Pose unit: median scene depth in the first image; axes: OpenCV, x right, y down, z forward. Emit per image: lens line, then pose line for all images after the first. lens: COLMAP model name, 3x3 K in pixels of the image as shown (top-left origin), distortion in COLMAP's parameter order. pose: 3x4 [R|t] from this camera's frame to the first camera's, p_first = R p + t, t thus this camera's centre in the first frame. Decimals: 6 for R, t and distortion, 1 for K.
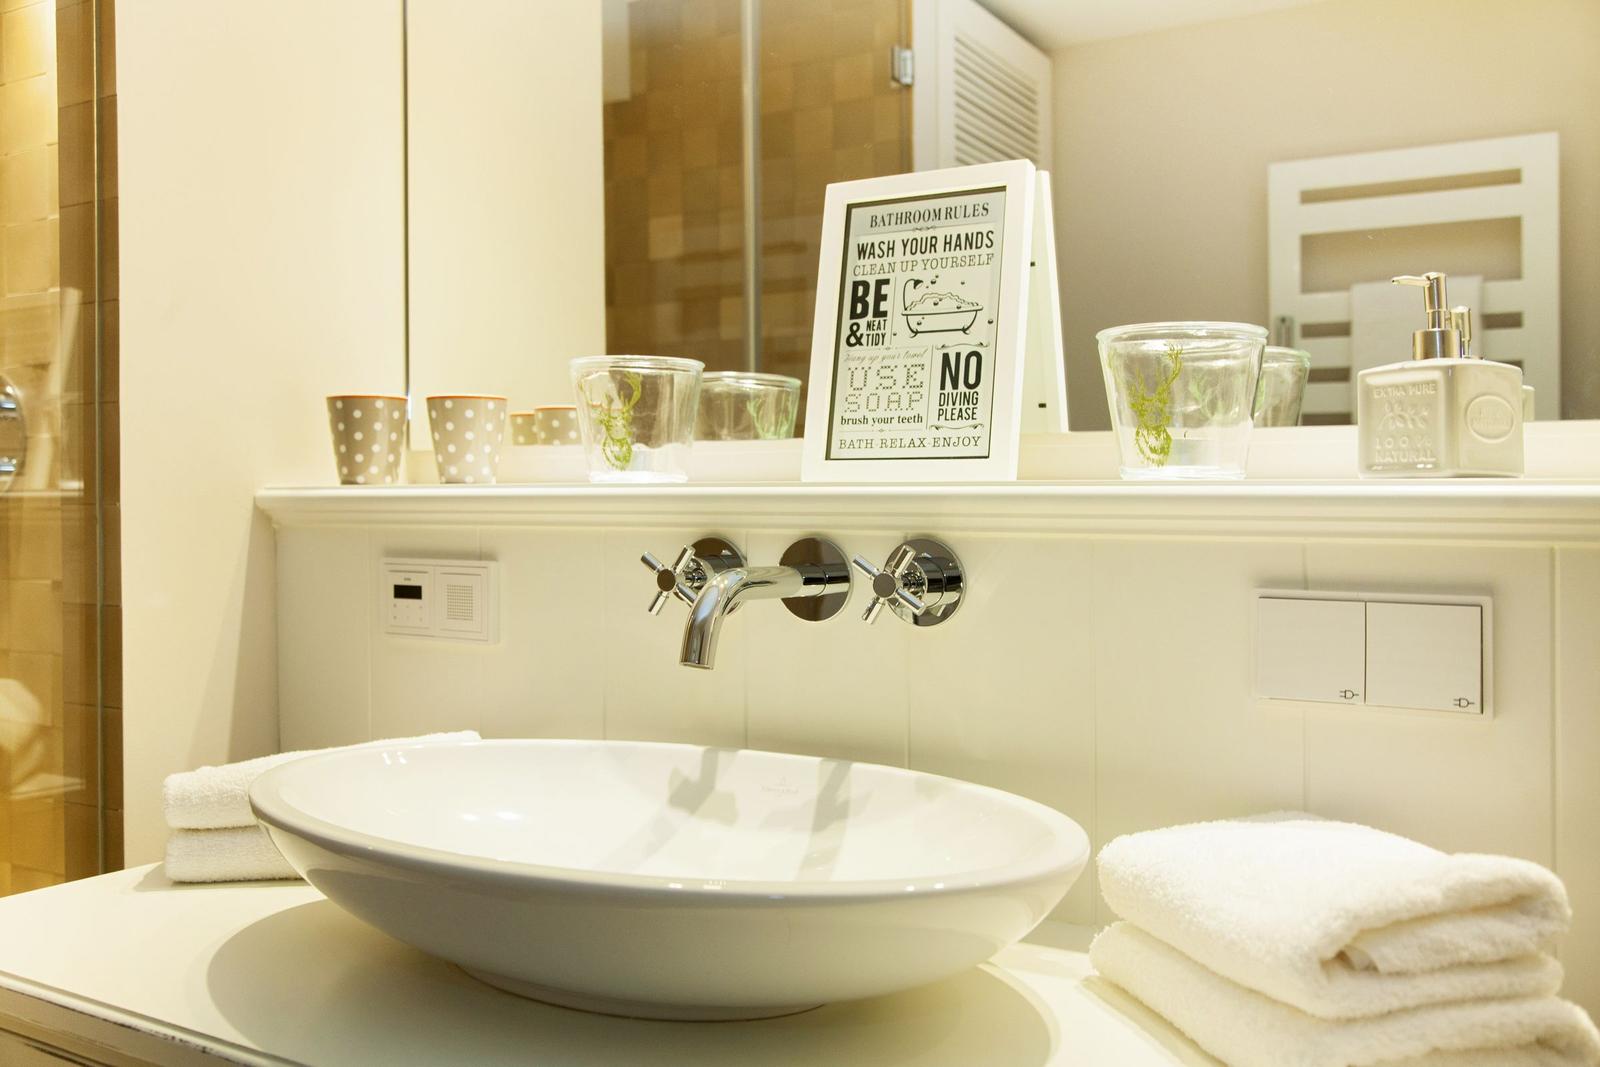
lens RADIAL K [[1554.9, 0, 702.6], [0, 1554.9, 499.8], [0, 0, 1]] dist [-0.013897, 0.003140]
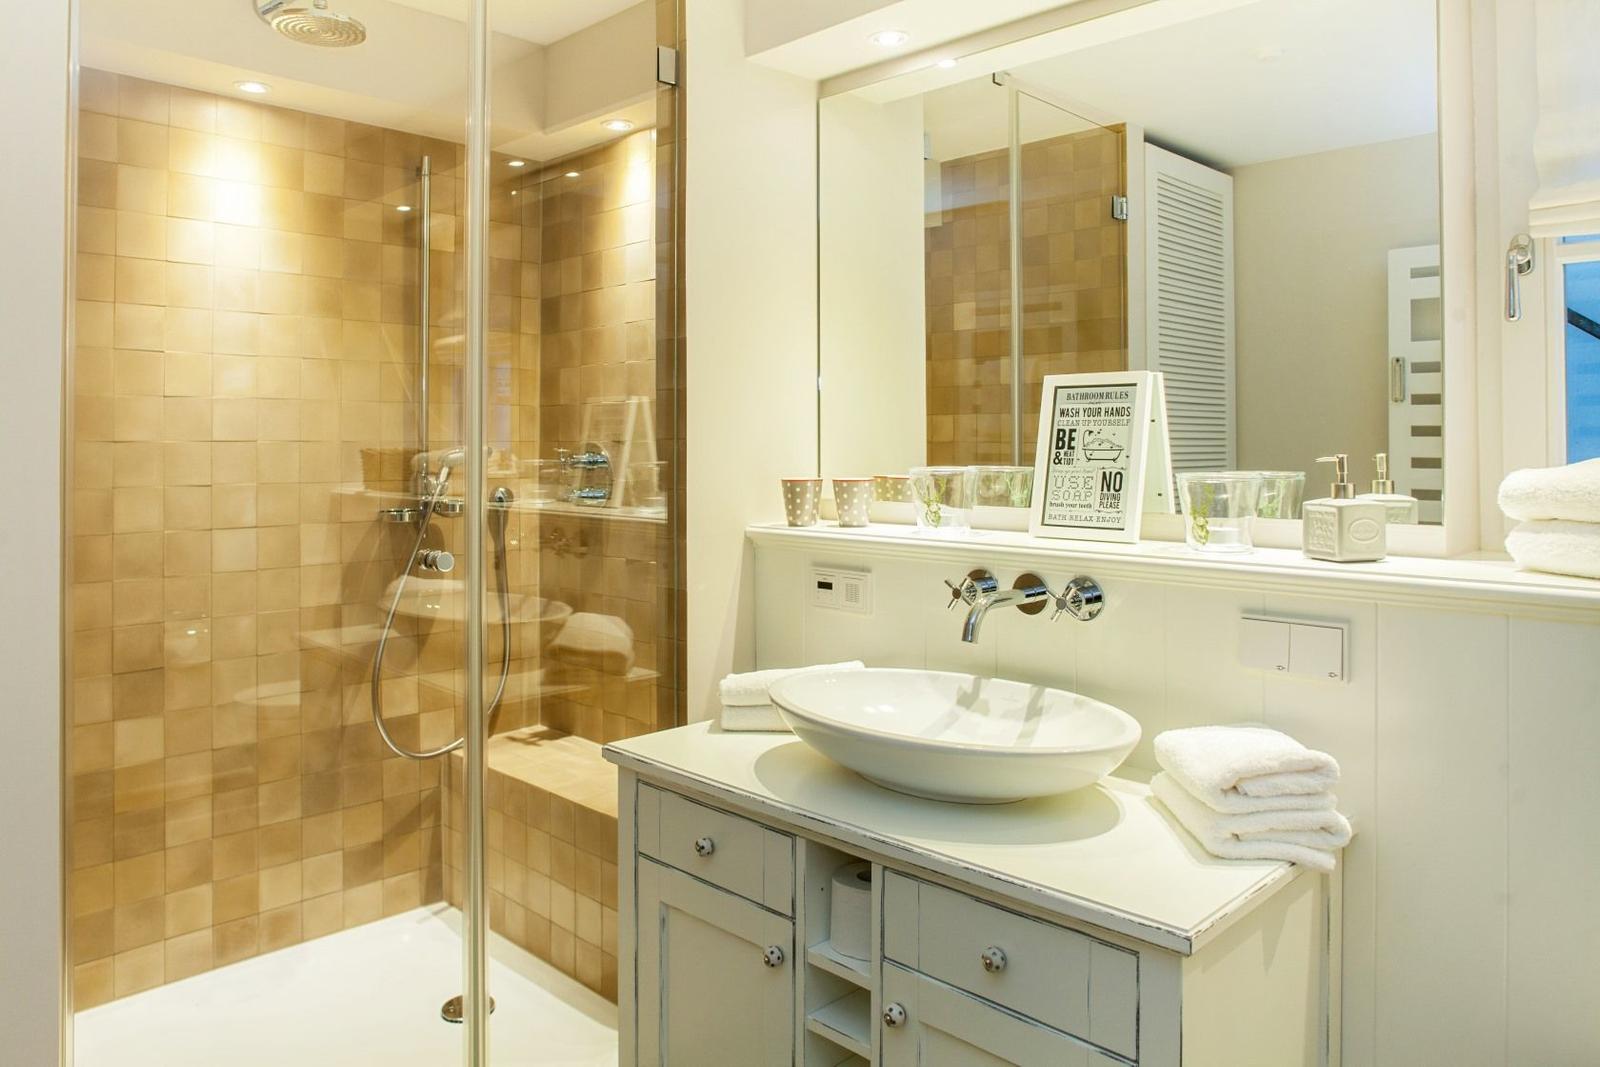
lens RADIAL K [[1109.3, 0, 799.0], [0, 1109.3, 427.1], [0, 0, 1]] dist [-0.068357, 0.051189]
pose [[0.984868, 0.003997, -0.173262, 0.020243], [-0.008567, 0.999635, -0.025637, -0.109029], [0.173097, 0.026733, 0.984542, -0.404024]]
